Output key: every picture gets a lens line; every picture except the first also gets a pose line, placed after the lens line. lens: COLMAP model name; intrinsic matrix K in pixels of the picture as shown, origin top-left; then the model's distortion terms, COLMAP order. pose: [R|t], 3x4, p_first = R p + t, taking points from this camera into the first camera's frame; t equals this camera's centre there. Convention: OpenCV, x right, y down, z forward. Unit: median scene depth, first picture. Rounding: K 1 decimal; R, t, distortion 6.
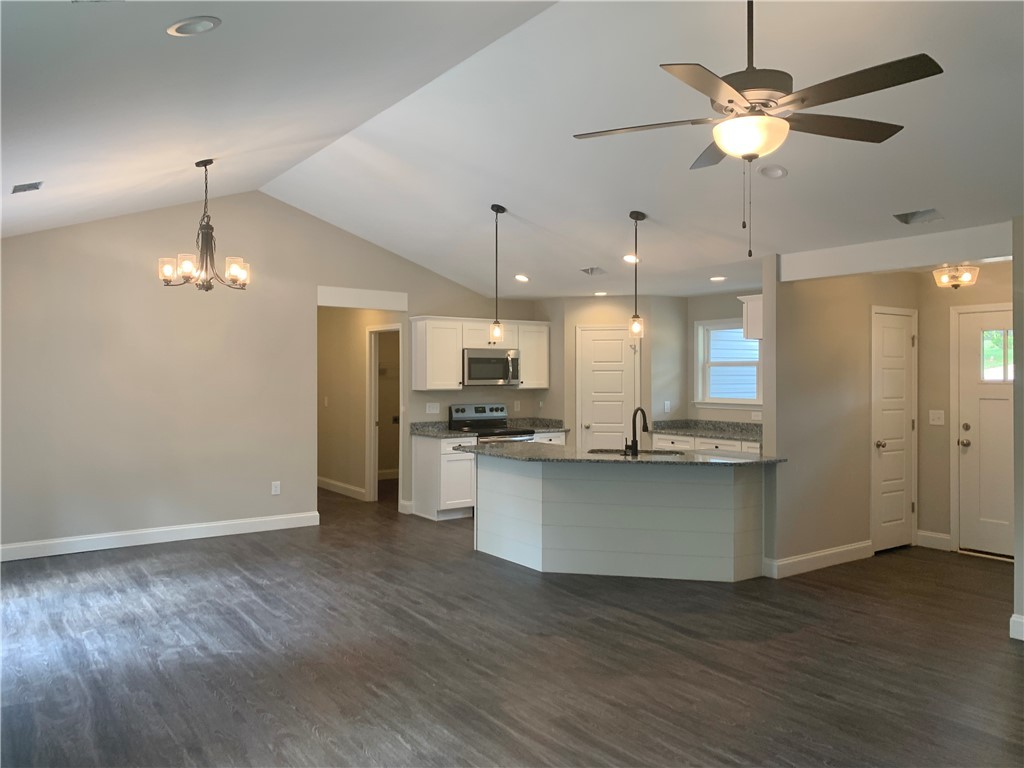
lens RADIAL K [[777.8, 0, 528.8], [0, 777.8, 373.0], [0, 0, 1]] dist [0.047188, -0.056676]
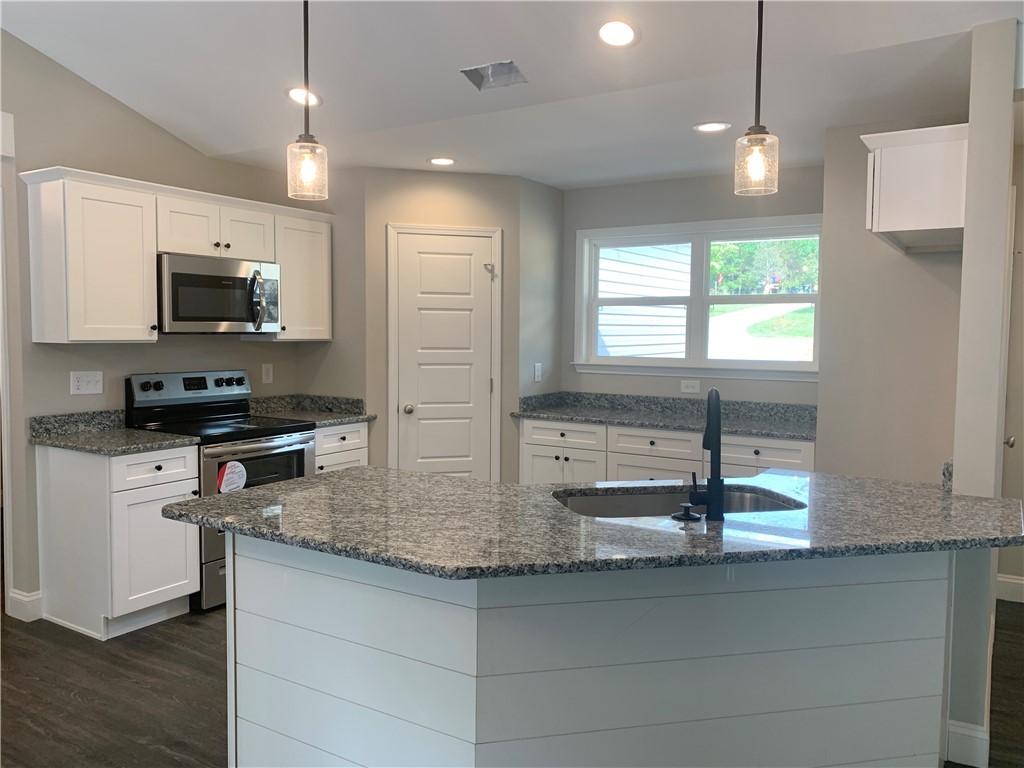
lens RADIAL K [[777.8, 0, 520.5], [0, 777.8, 377.7], [0, 0, 1]] dist [0.047188, -0.056676]
pose [[0.924267, -0.015704, 0.381423, -0.068291], [-0.008891, 0.997997, 0.062633, 0.011973], [-0.381643, -0.061281, 0.922276, 0.514804]]
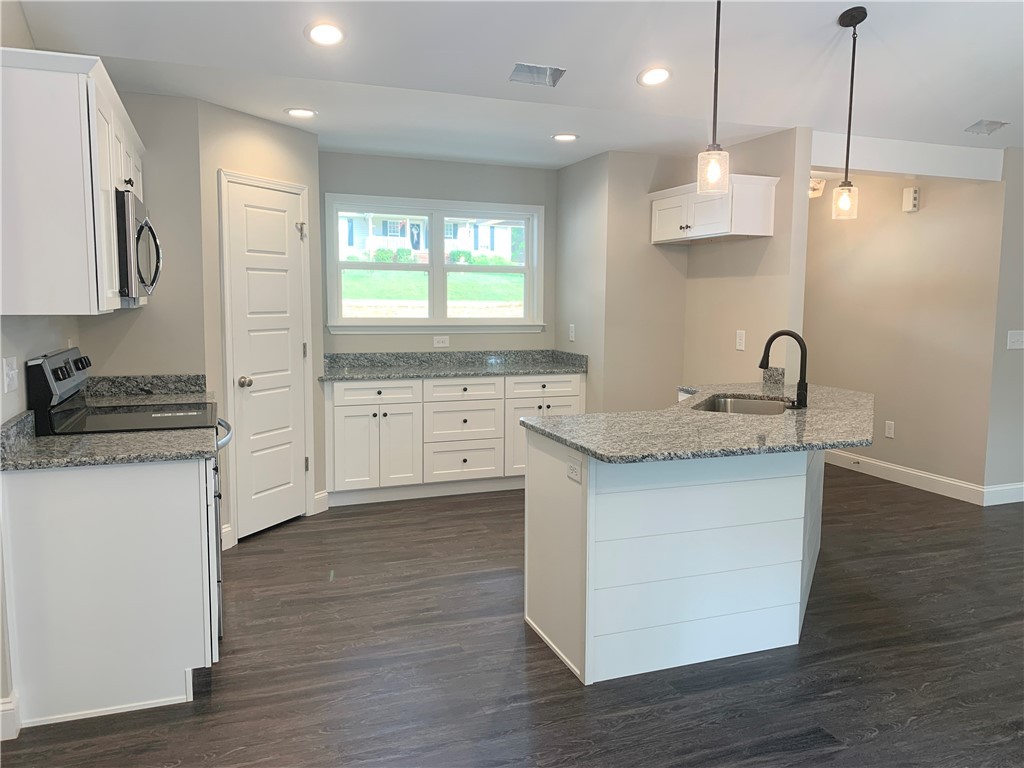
lens RADIAL K [[777.8, 0, 526.2], [0, 777.8, 380.5], [0, 0, 1]] dist [0.047188, -0.056676]
pose [[0.258004, -0.102668, 0.960673, -0.397214], [-0.010022, 0.994000, 0.108921, 0.013142], [-0.966092, -0.037730, 0.255427, 0.783926]]
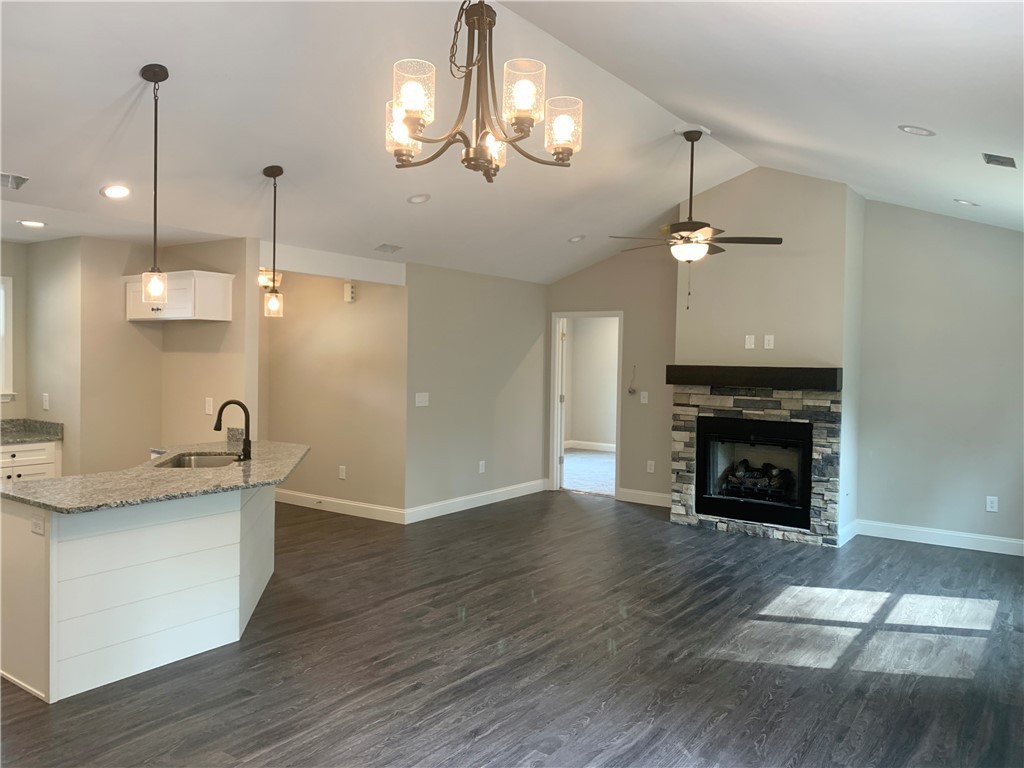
lens RADIAL K [[777.8, 0, 499.0], [0, 777.8, 379.4], [0, 0, 1]] dist [0.047188, -0.056676]
pose [[-0.302617, -0.032467, 0.952559, -0.540035], [-0.019707, 0.999419, 0.027804, -0.004162], [-0.952908, -0.010358, -0.303081, 0.741568]]
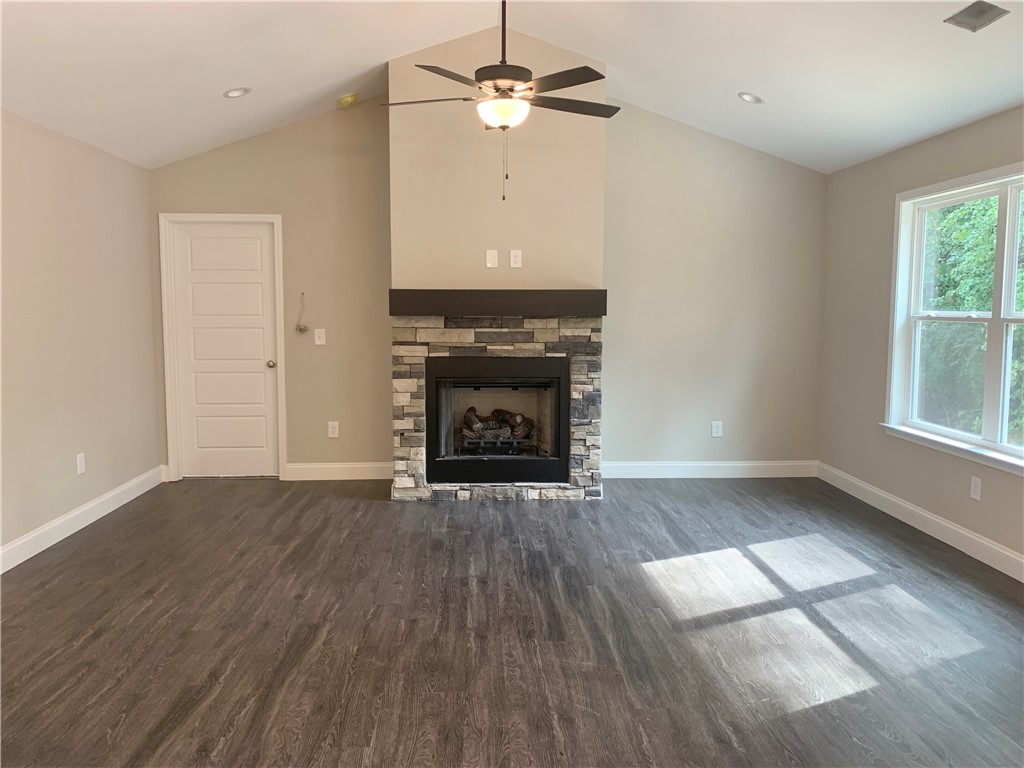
lens RADIAL K [[777.8, 0, 511.7], [0, 777.8, 382.8], [0, 0, 1]] dist [0.047188, -0.056676]
pose [[-0.830640, -0.057464, 0.553836, -0.185536], [-0.004386, 0.995305, 0.096691, 0.015516], [-0.556792, 0.077886, -0.826992, 0.772673]]
